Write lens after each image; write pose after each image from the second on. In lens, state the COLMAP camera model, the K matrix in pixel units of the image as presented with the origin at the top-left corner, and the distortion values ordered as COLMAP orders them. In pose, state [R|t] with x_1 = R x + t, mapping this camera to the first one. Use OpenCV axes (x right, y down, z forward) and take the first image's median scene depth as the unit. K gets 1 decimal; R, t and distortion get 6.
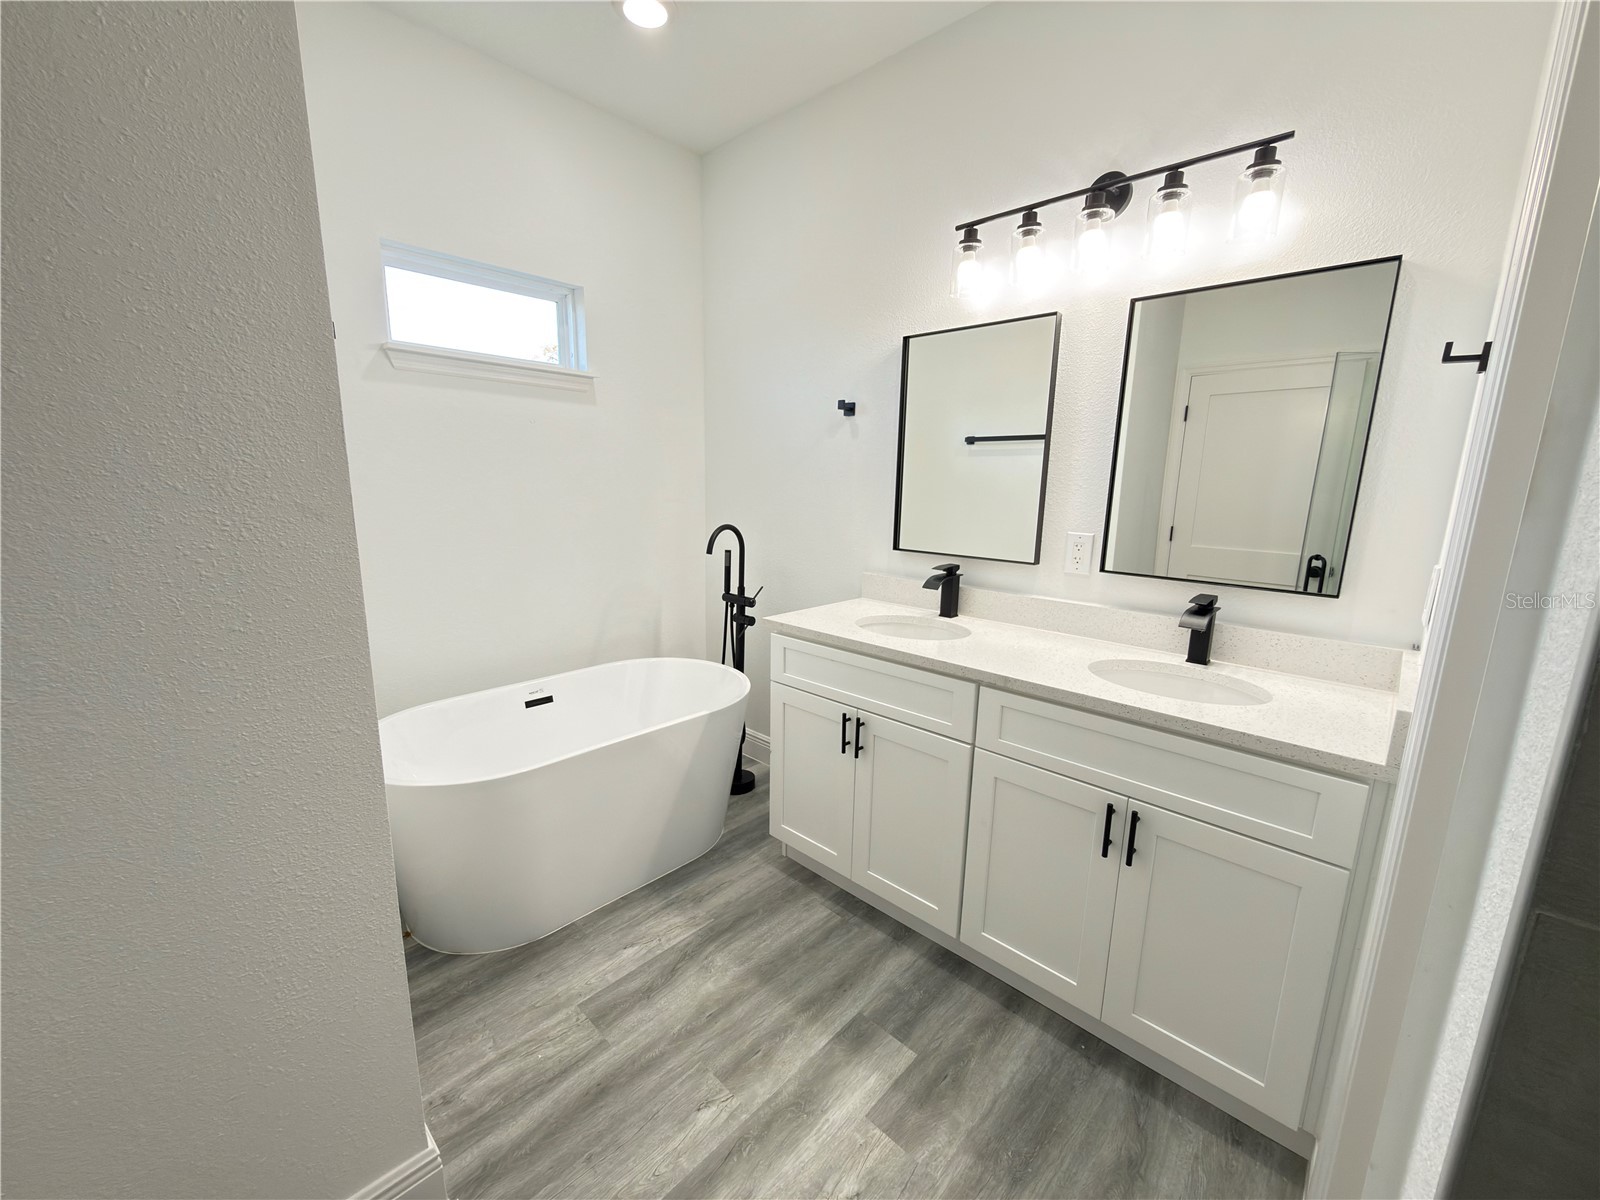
lens RADIAL K [[636.7, 0, 798.0], [0, 636.7, 602.1], [0, 0, 1]] dist [0.001076, -0.000201]
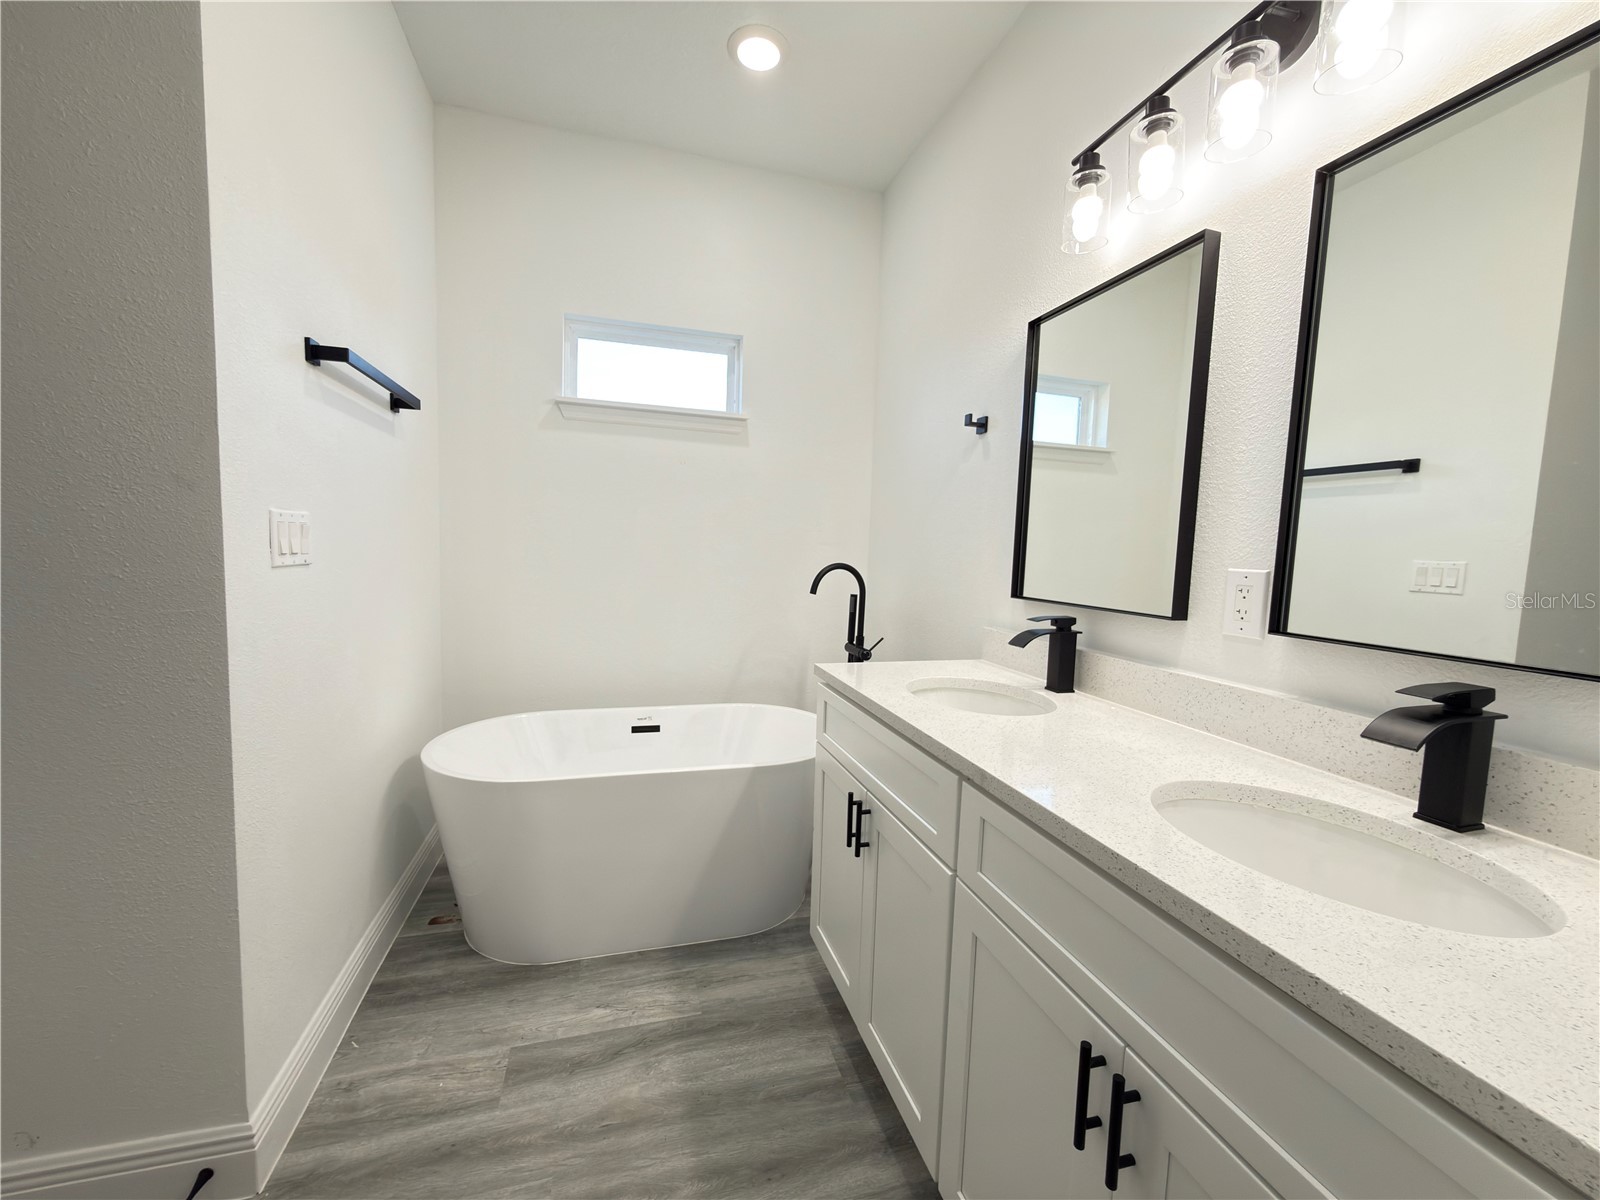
lens RADIAL K [[636.7, 0, 798.0], [0, 636.7, 602.1], [0, 0, 1]] dist [0.001076, -0.000201]
pose [[0.863347, 0.054871, -0.501618, 0.387059], [-0.114537, 0.989433, -0.088898, 0.024387], [0.491440, 0.134204, 0.860509, 0.282843]]
